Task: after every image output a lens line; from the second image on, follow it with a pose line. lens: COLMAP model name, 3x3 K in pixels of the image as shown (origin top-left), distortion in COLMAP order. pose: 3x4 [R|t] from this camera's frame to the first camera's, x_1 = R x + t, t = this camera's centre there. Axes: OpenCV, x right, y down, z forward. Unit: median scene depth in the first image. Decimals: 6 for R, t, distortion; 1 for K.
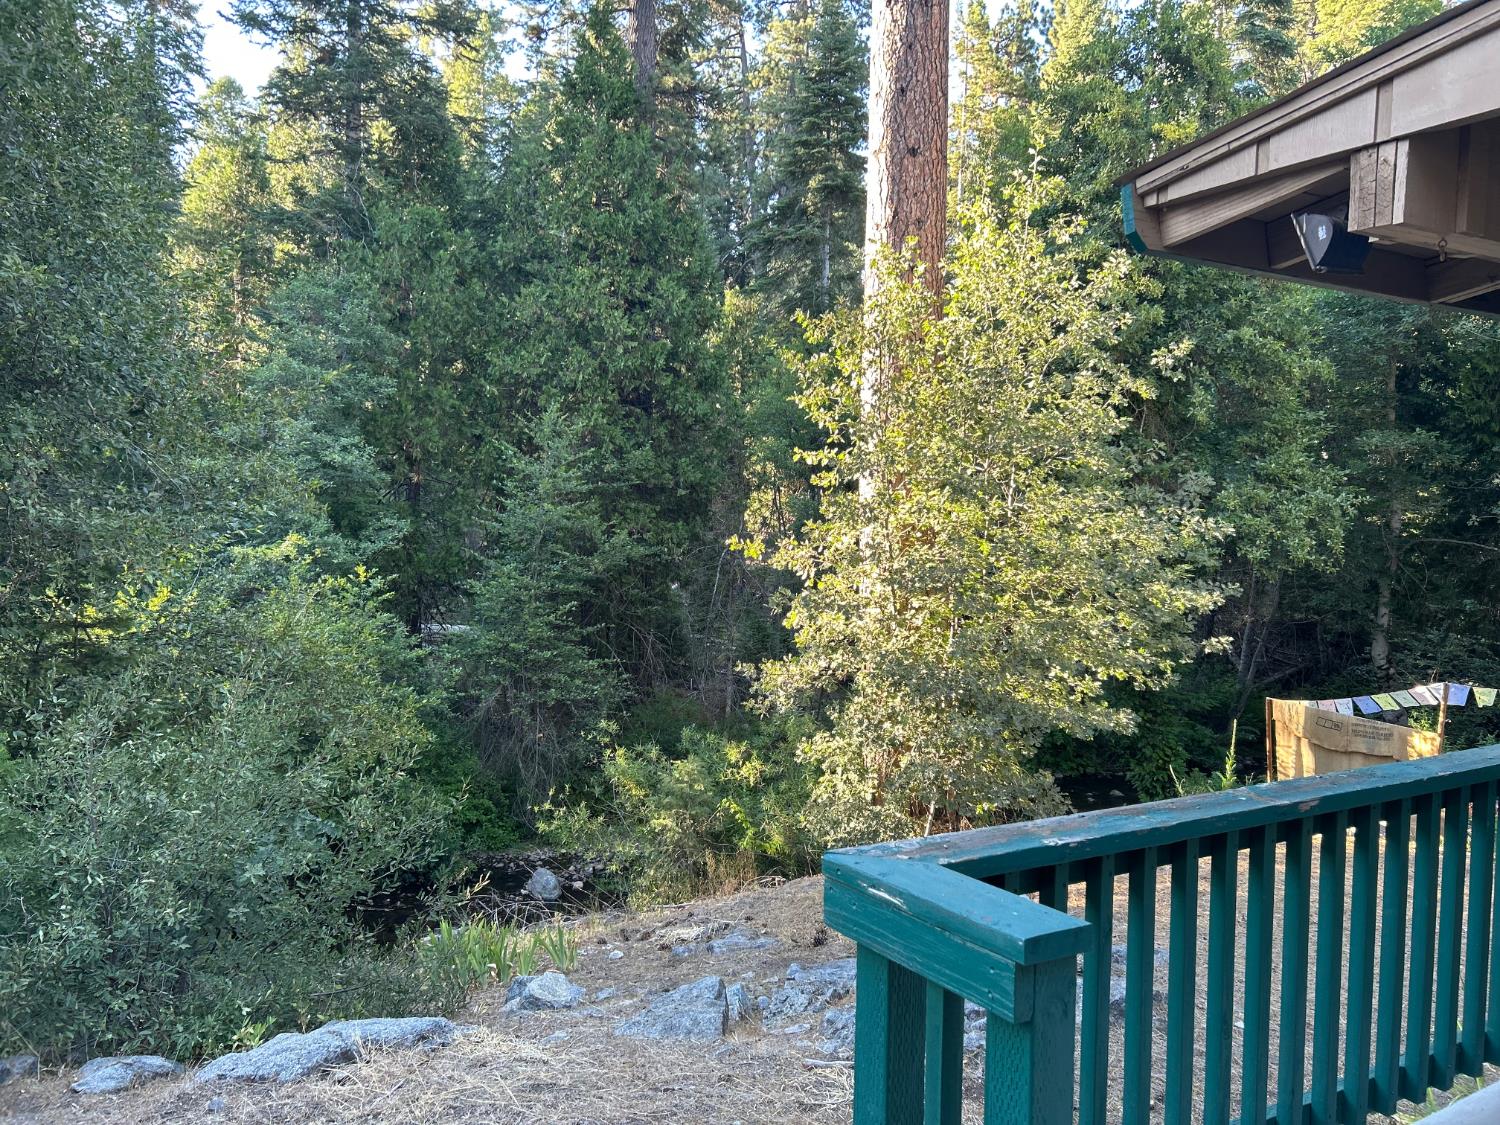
lens RADIAL K [[1051.0, 0, 752.1], [0, 1051.0, 591.9], [0, 0, 1]] dist [0.096609, -0.228030]
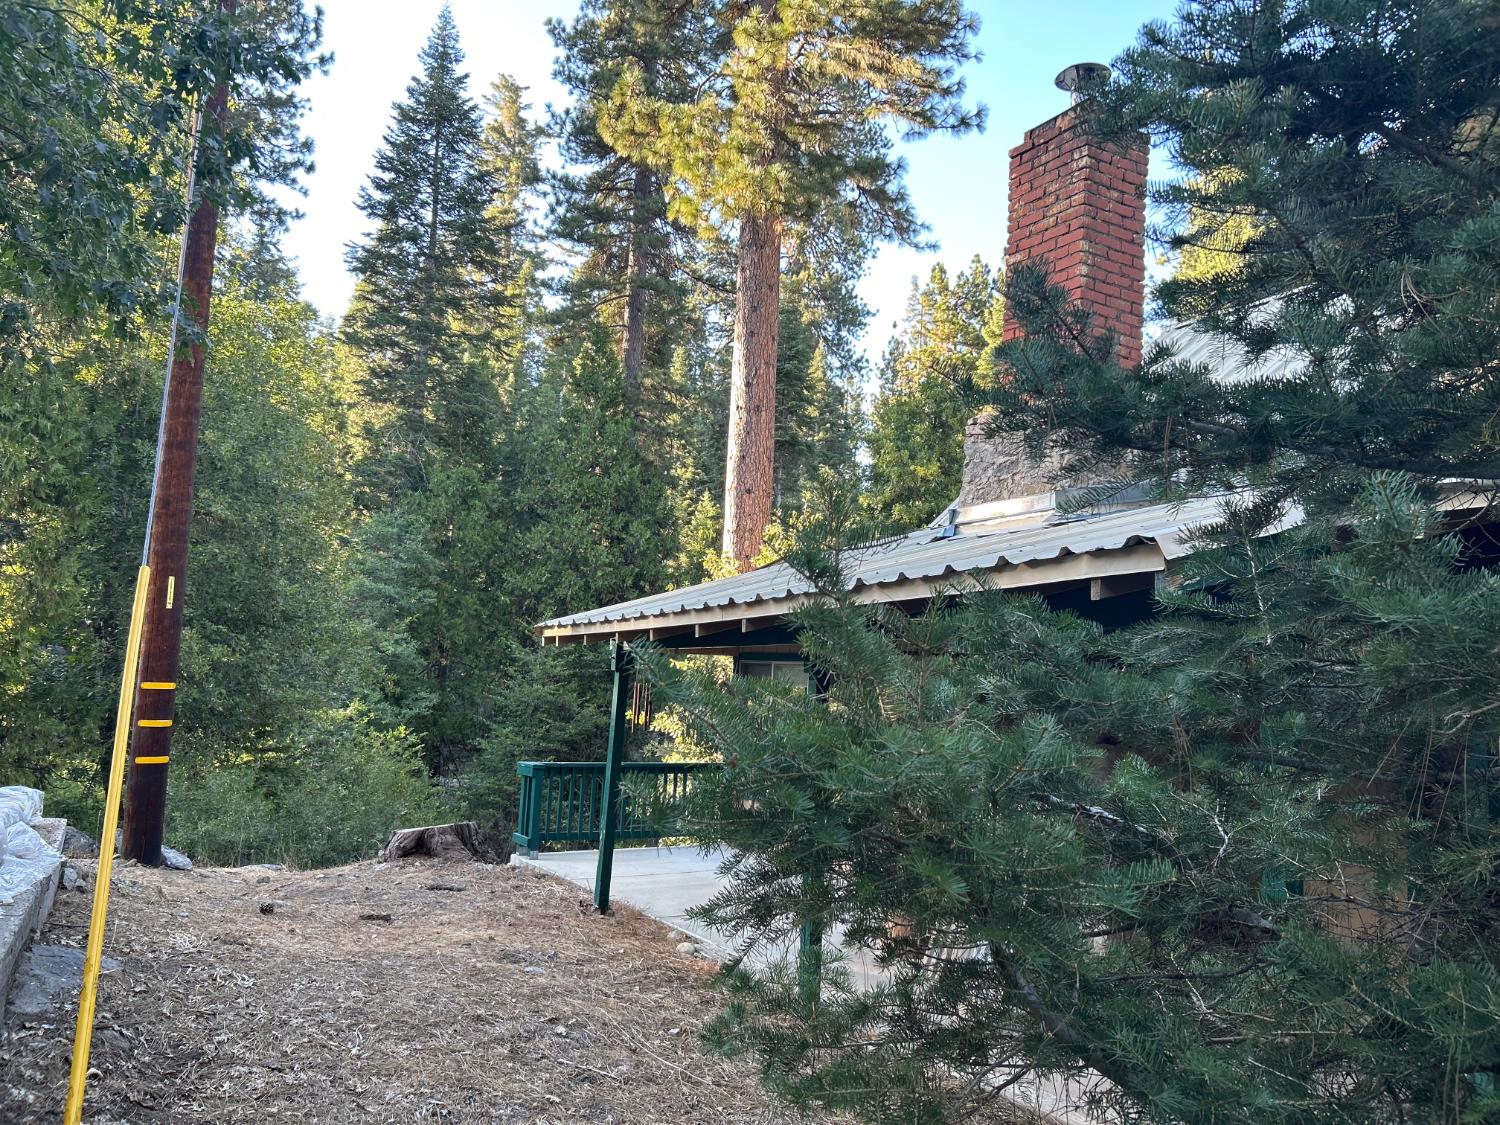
lens RADIAL K [[1051.0, 0, 752.1], [0, 1051.0, 591.9], [0, 0, 1]] dist [0.096609, -0.228030]
pose [[0.999477, 0.025074, -0.020429, 0.104331], [-0.028106, 0.985888, -0.165030, 0.016728], [0.016003, 0.165518, 0.986077, -0.355110]]
